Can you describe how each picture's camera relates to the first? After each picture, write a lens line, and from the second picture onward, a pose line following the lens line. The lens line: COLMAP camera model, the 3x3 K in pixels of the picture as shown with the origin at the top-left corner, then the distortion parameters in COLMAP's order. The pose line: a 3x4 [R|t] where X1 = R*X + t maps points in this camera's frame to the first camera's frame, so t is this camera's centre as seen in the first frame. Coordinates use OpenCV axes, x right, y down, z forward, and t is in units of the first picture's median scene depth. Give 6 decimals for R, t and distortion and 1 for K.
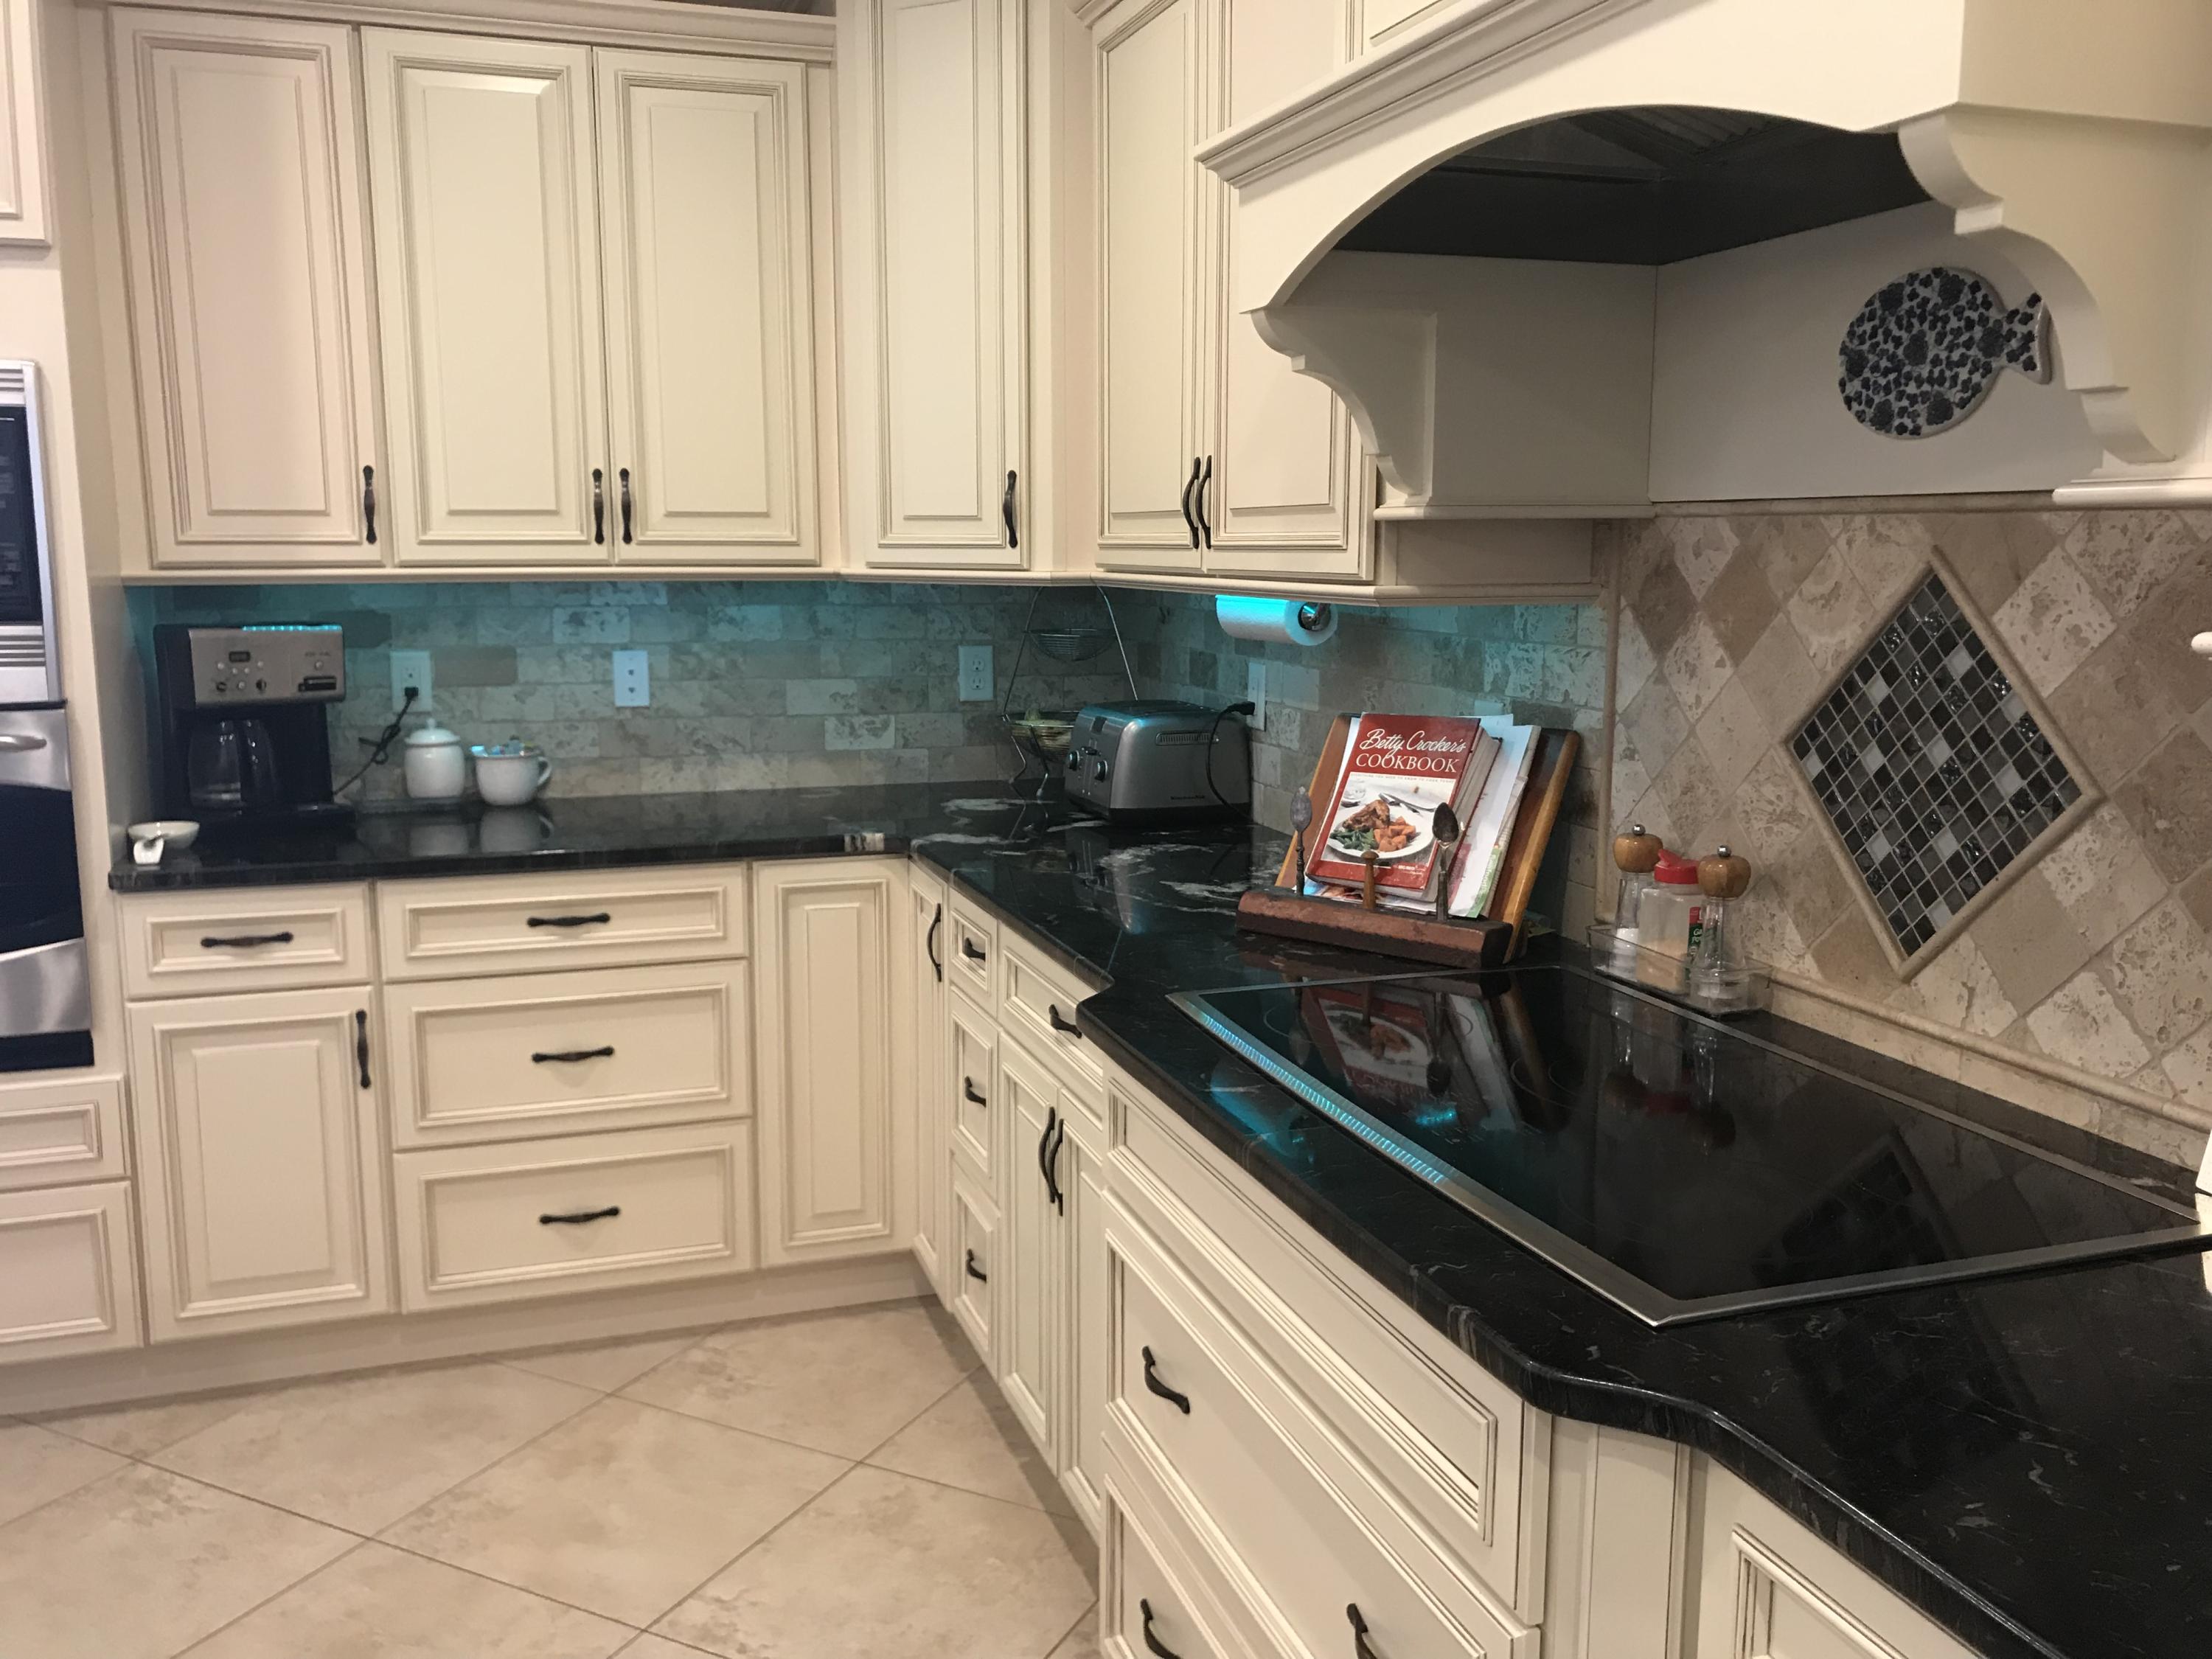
lens RADIAL K [[1819.5, 0, 1107.6], [0, 1819.5, 821.1], [0, 0, 1]] dist [0.045295, -0.073294]
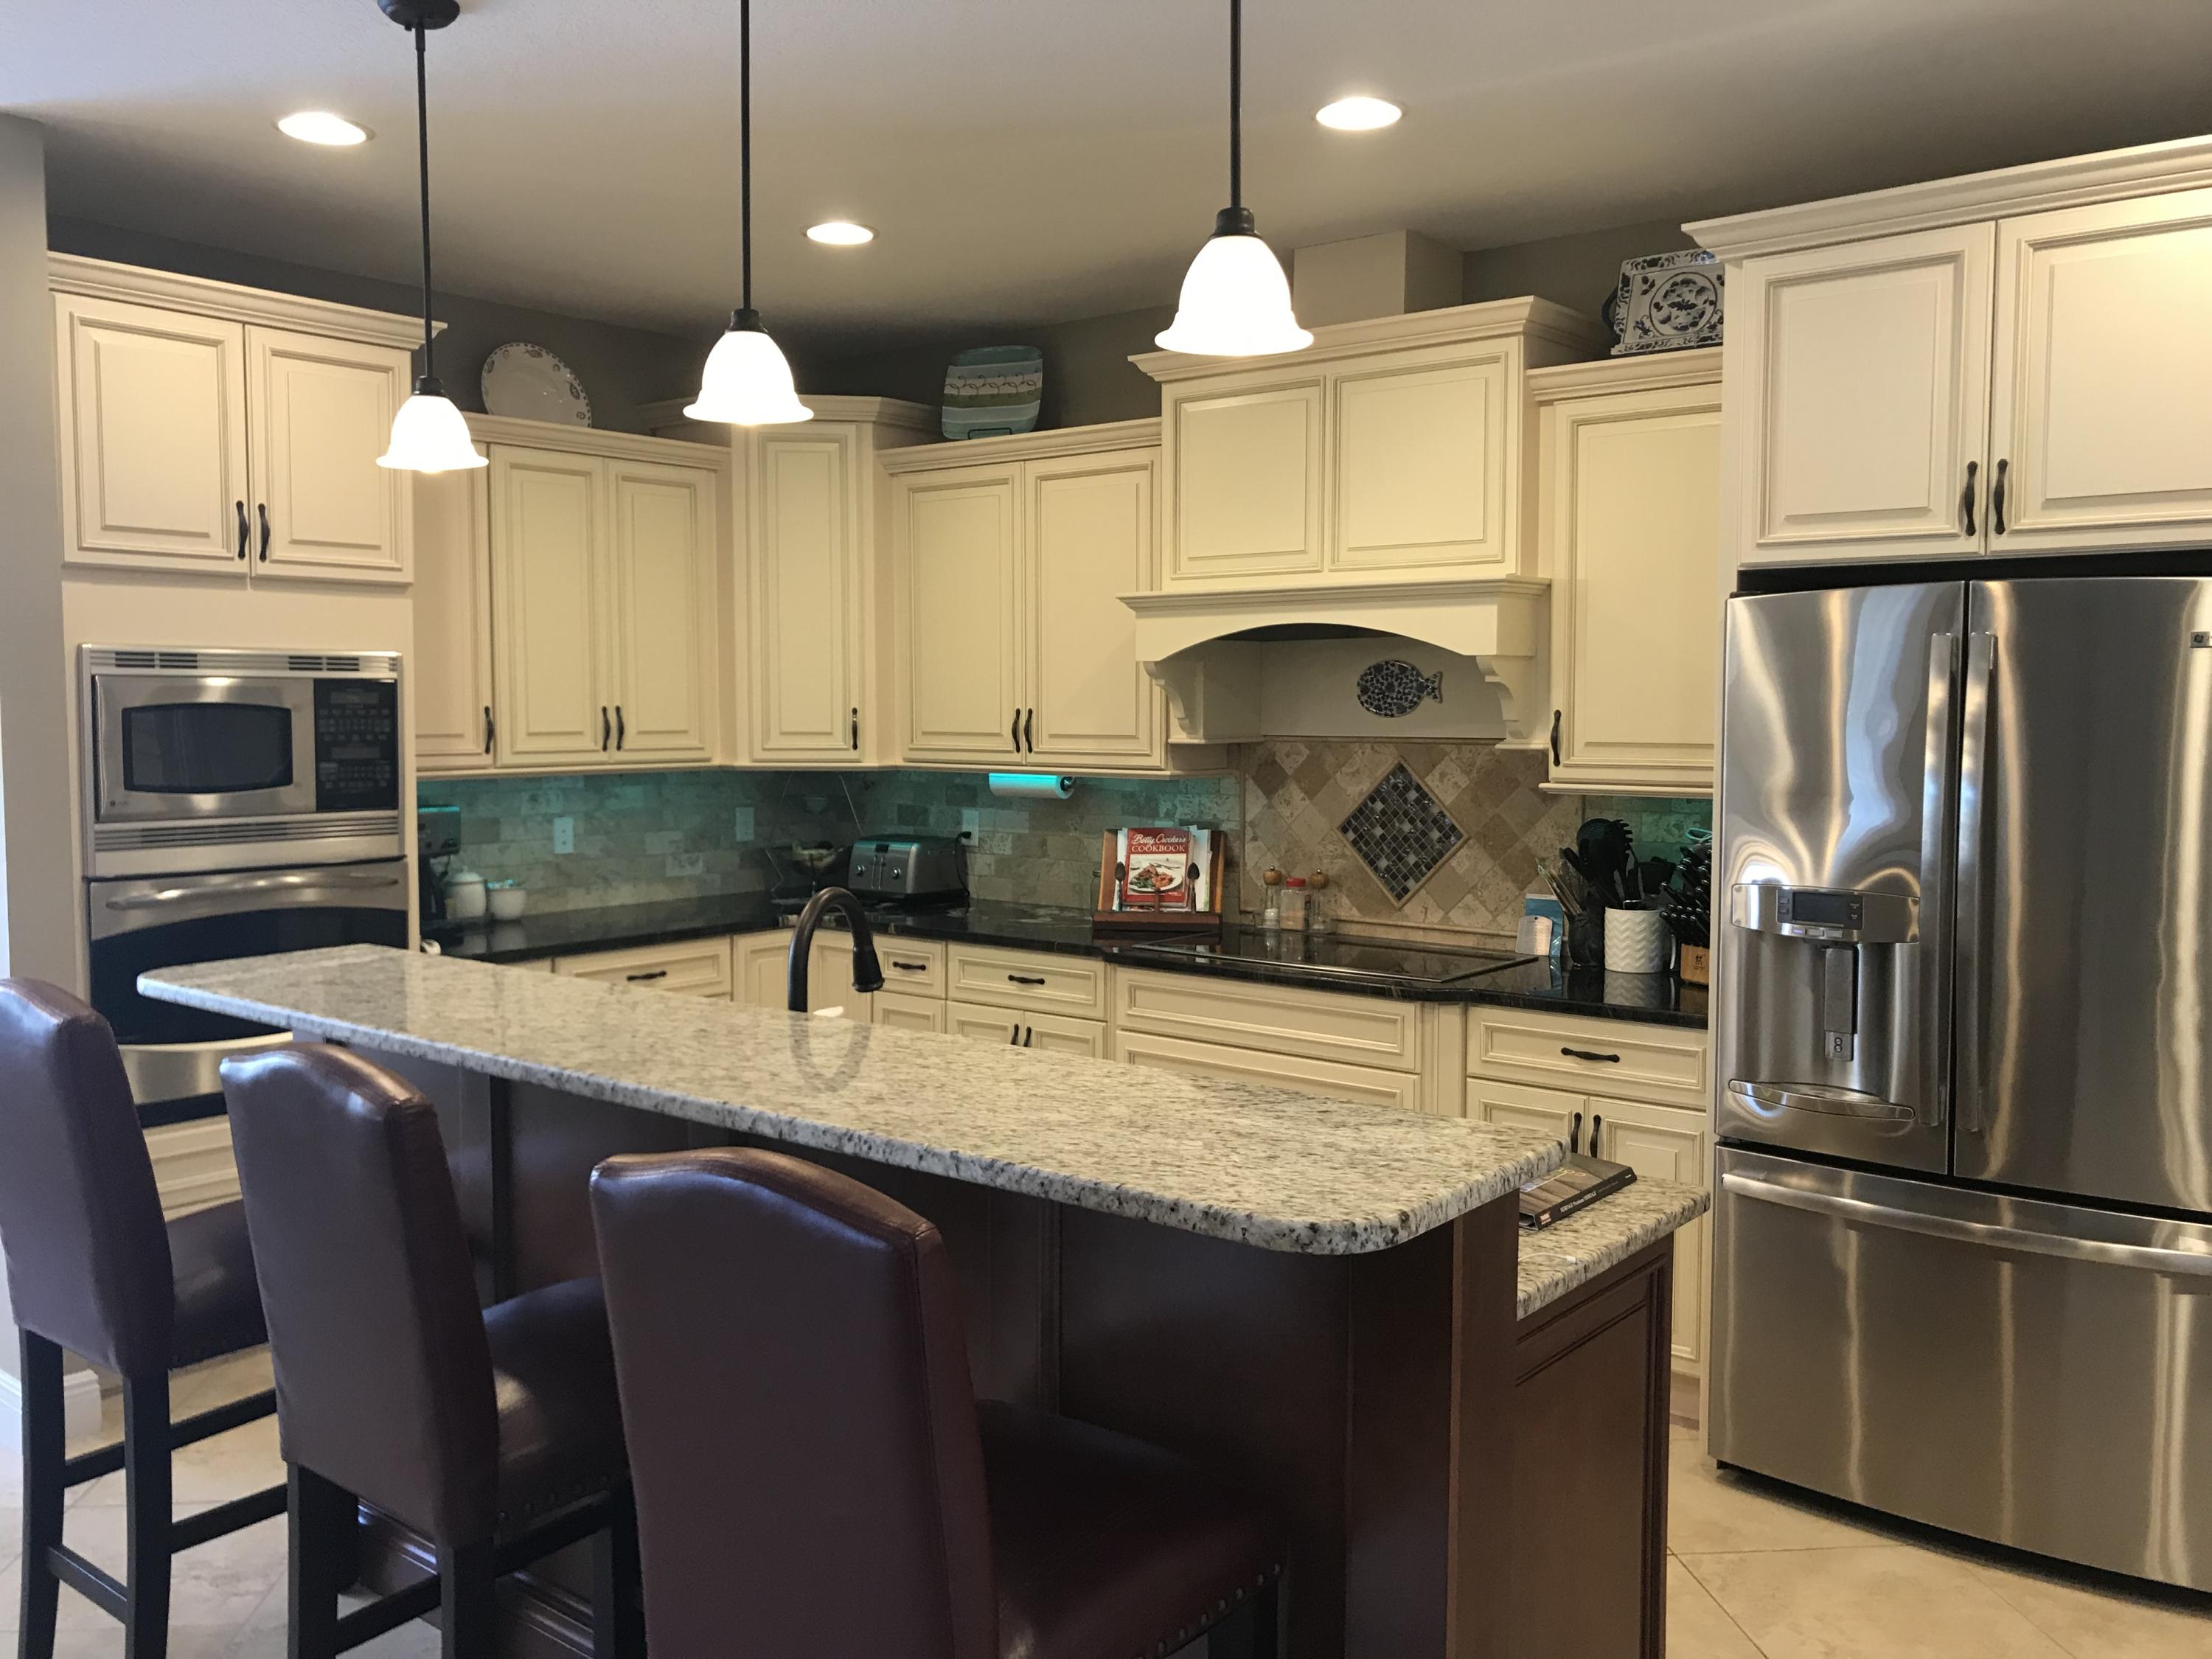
lens RADIAL K [[1819.5, 0, 1107.3], [0, 1819.5, 826.0], [0, 0, 1]] dist [0.045295, -0.073294]
pose [[0.841140, -0.038102, 0.539474, -0.923658], [0.082603, 0.994862, -0.058528, 0.055568], [-0.534472, 0.093793, 0.839966, -0.713690]]
